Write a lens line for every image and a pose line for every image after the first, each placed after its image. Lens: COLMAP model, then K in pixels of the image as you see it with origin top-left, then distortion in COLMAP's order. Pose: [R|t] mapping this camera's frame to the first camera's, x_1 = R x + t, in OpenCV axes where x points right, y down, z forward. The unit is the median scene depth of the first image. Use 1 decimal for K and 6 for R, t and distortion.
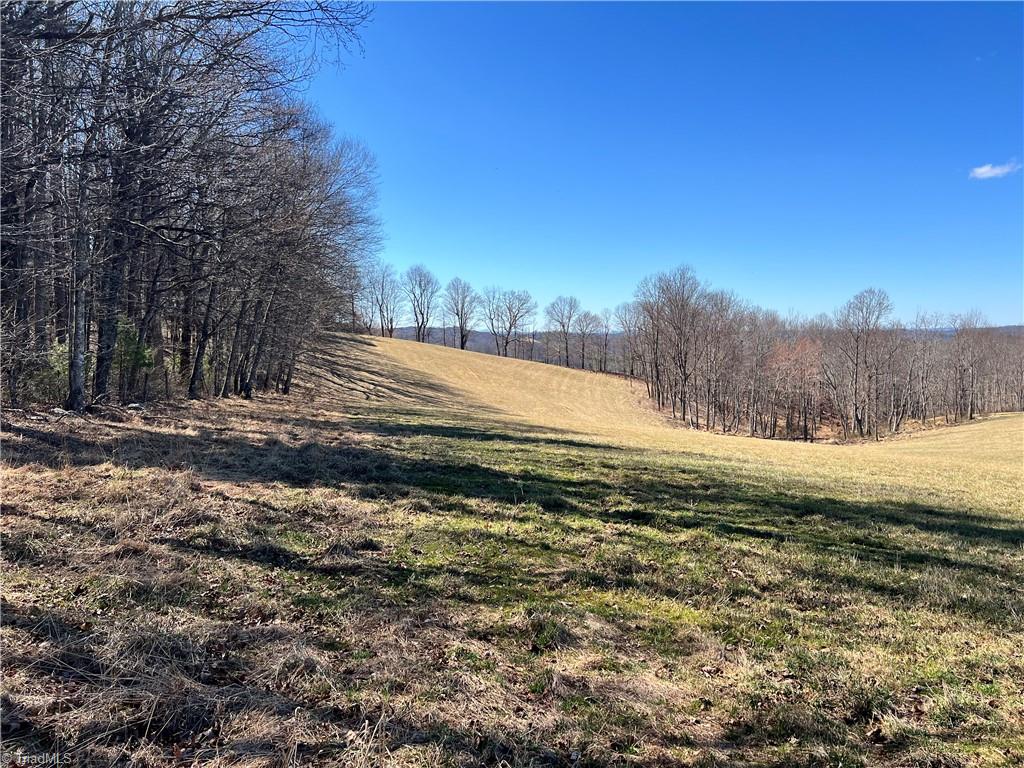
lens RADIAL K [[770.6, 0, 507.9], [0, 770.6, 387.8], [0, 0, 1]] dist [0.049361, -0.059901]
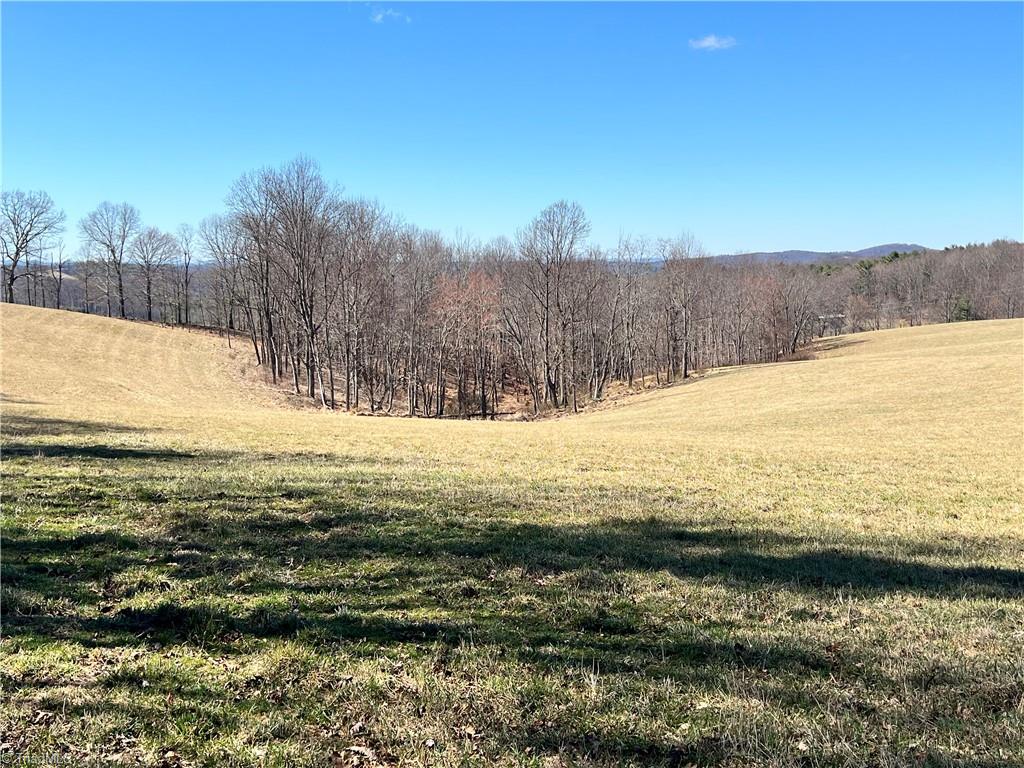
lens RADIAL K [[1156.4, 0, 512.0], [0, 1156.4, 384.0], [0, 0, 1]] dist [0.075157, -0.023158]
pose [[0.923497, -0.041305, 0.381376, 0.043609], [0.029524, 0.998890, 0.036694, 0.001086], [-0.382468, -0.022627, 0.923692, 0.119936]]
